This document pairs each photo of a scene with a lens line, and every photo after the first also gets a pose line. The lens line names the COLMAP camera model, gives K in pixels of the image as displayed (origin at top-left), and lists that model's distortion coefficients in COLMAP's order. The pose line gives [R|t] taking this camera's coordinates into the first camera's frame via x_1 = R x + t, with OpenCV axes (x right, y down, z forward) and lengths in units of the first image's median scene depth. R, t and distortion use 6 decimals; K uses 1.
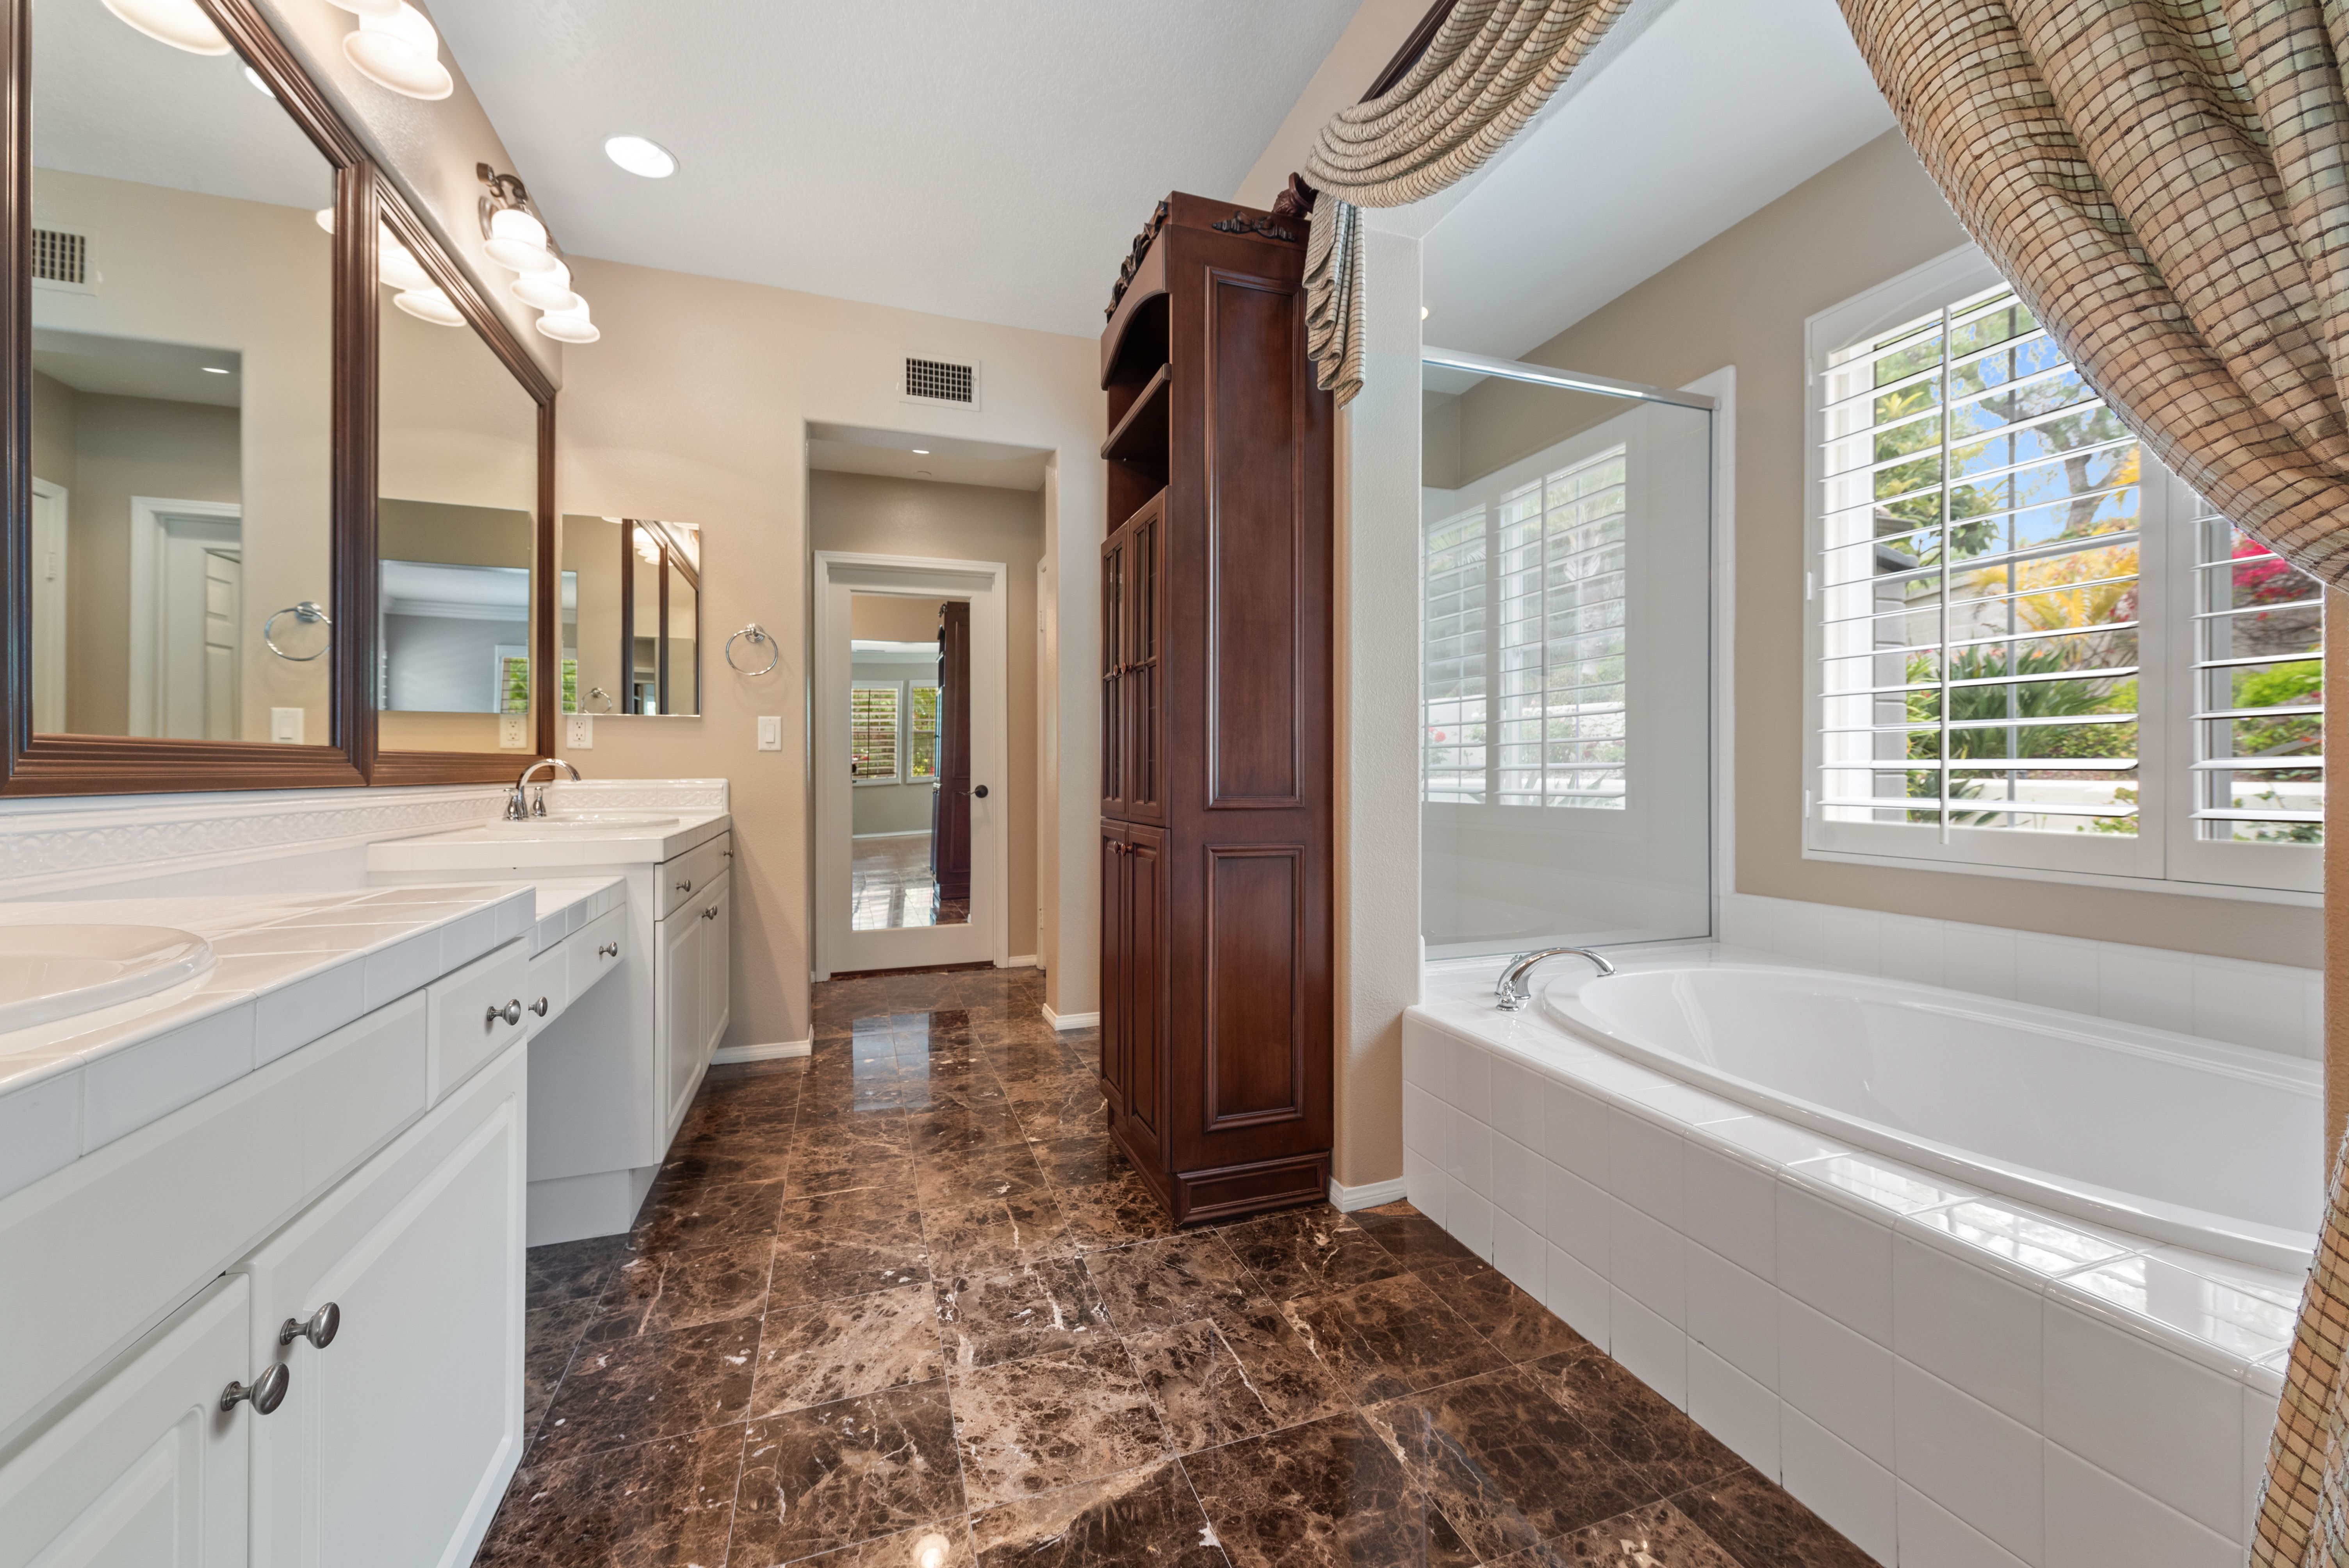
lens RADIAL K [[923.5, 0, 1177.7], [0, 923.5, 774.1], [0, 0, 1]] dist [0.016796, 0.000166]
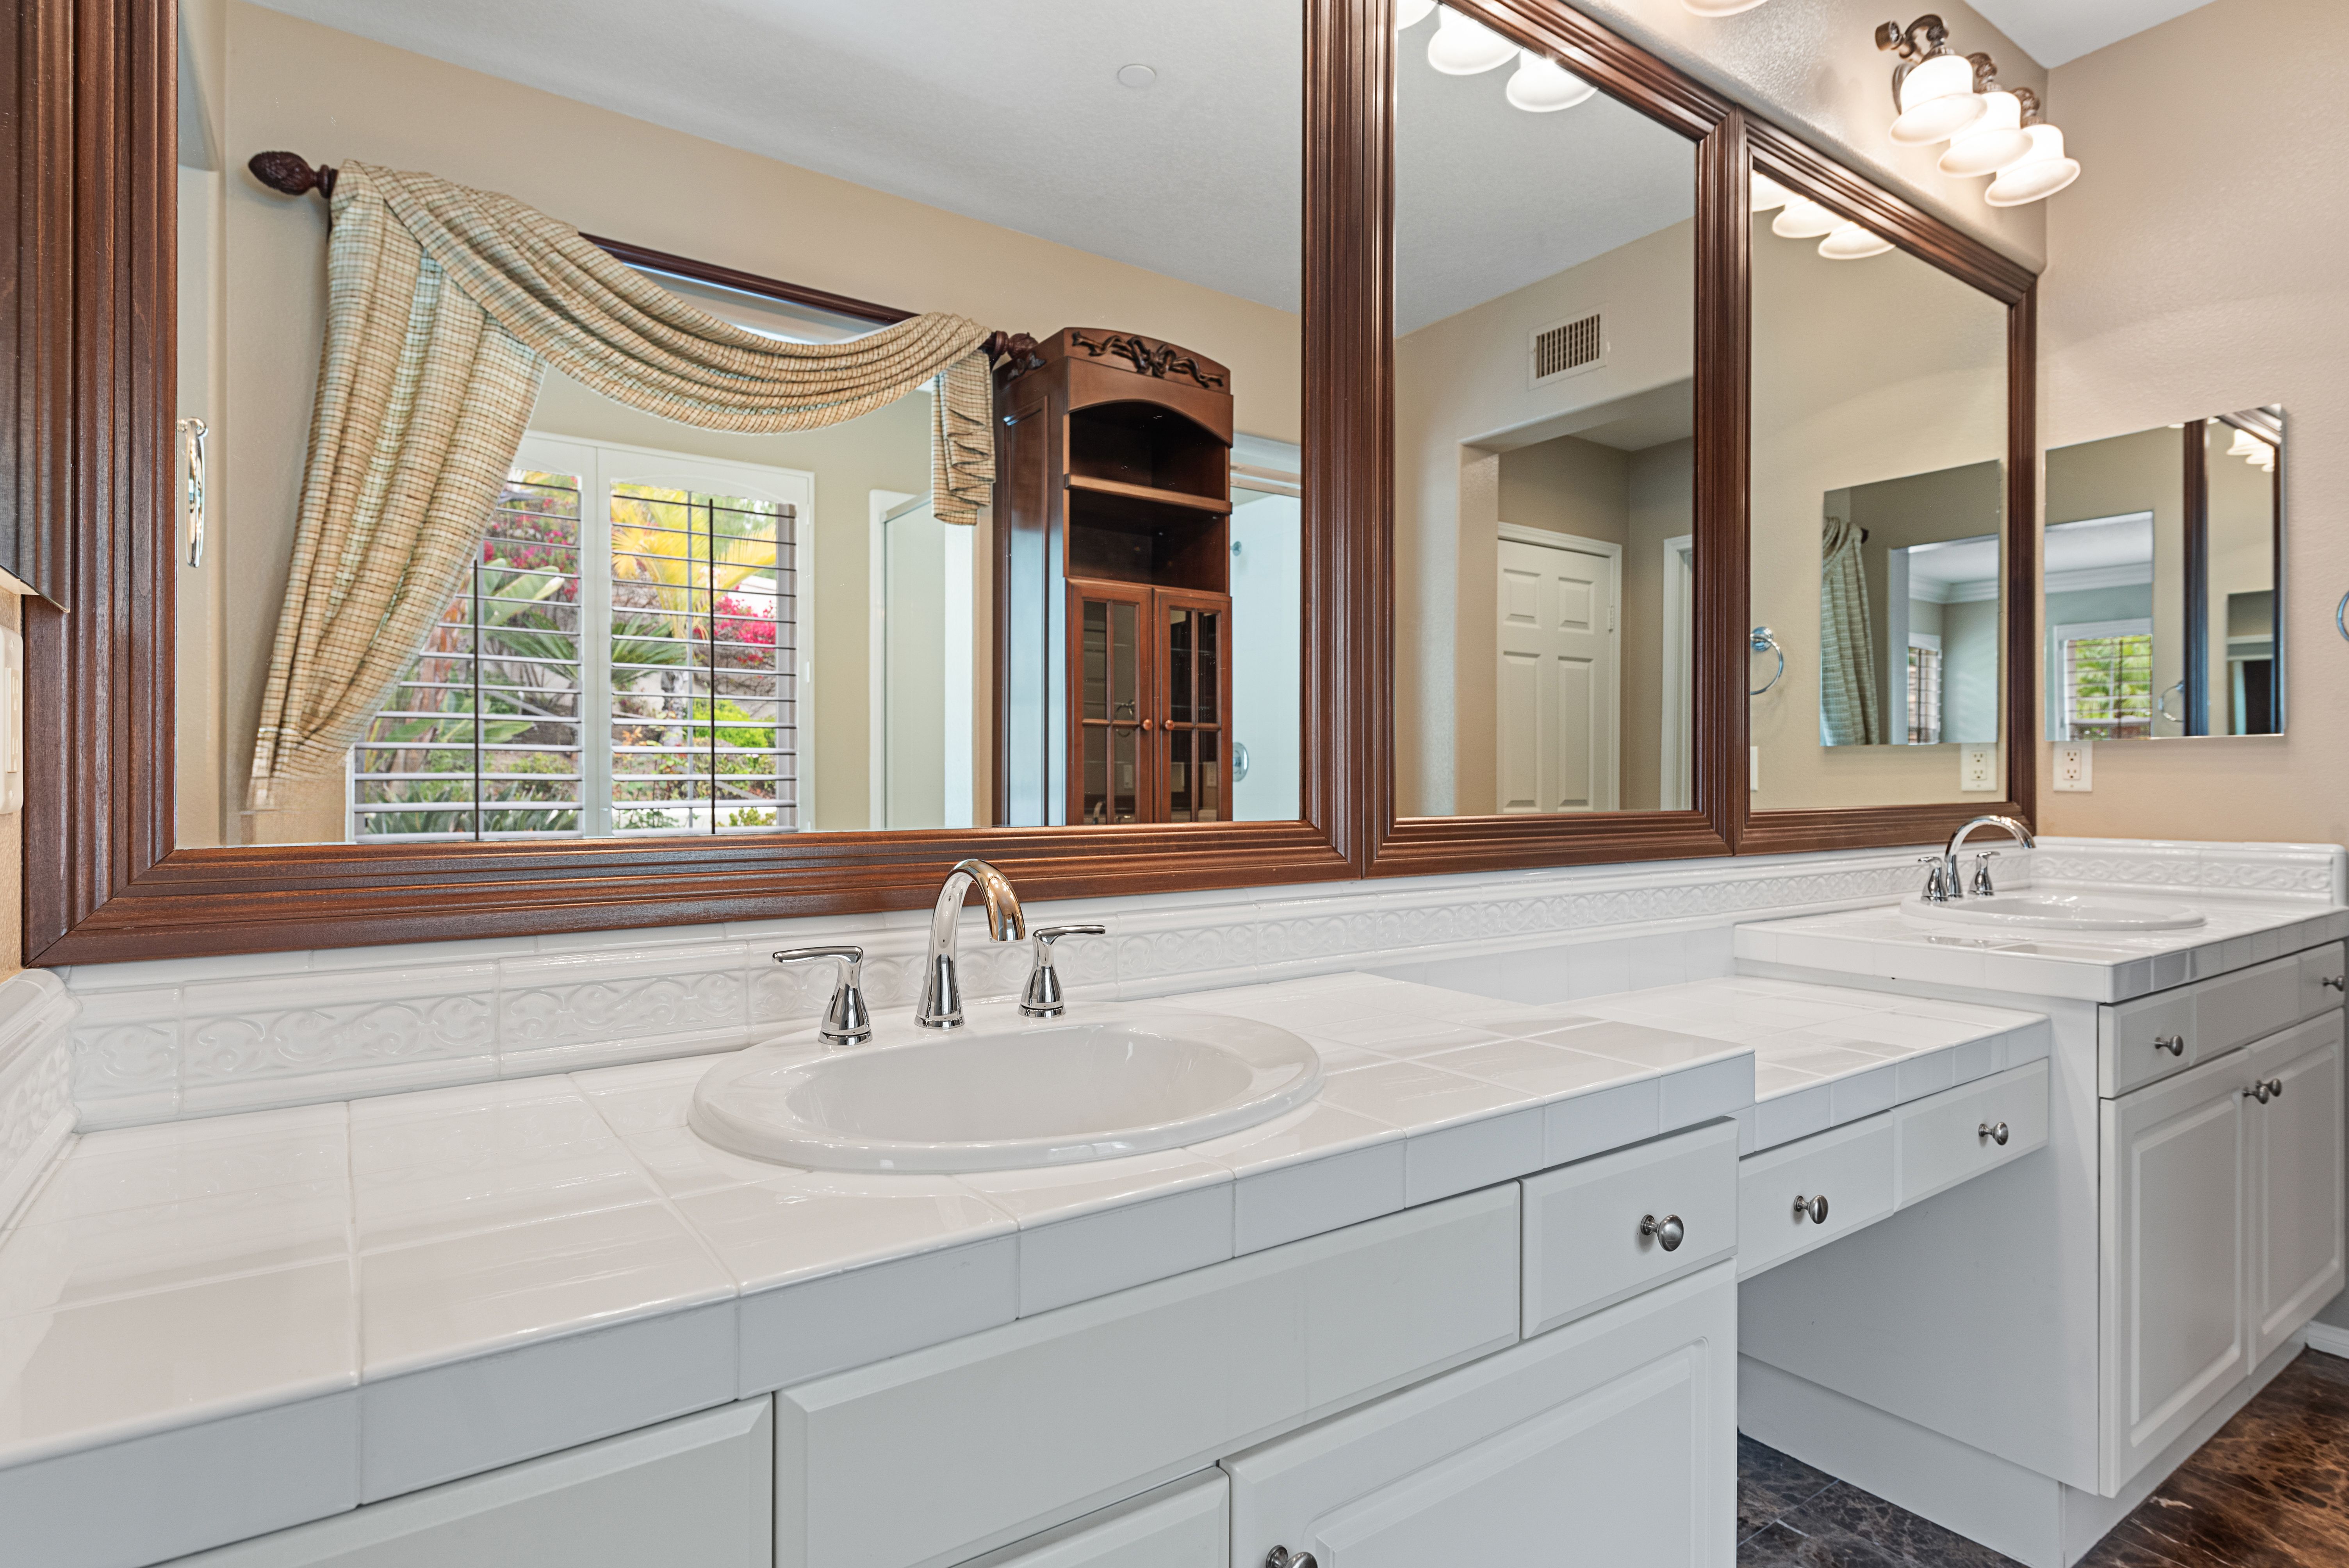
lens RADIAL K [[1231.9, 0, 1160.1], [0, 1231.9, 781.3], [0, 0, 1]] dist [-0.001024, 0.002057]
pose [[0.278096, 0.000868, -0.960553, 0.039055], [-0.007324, 0.999972, -0.001217, -0.040119], [0.960525, 0.007373, 0.278094, 0.167337]]
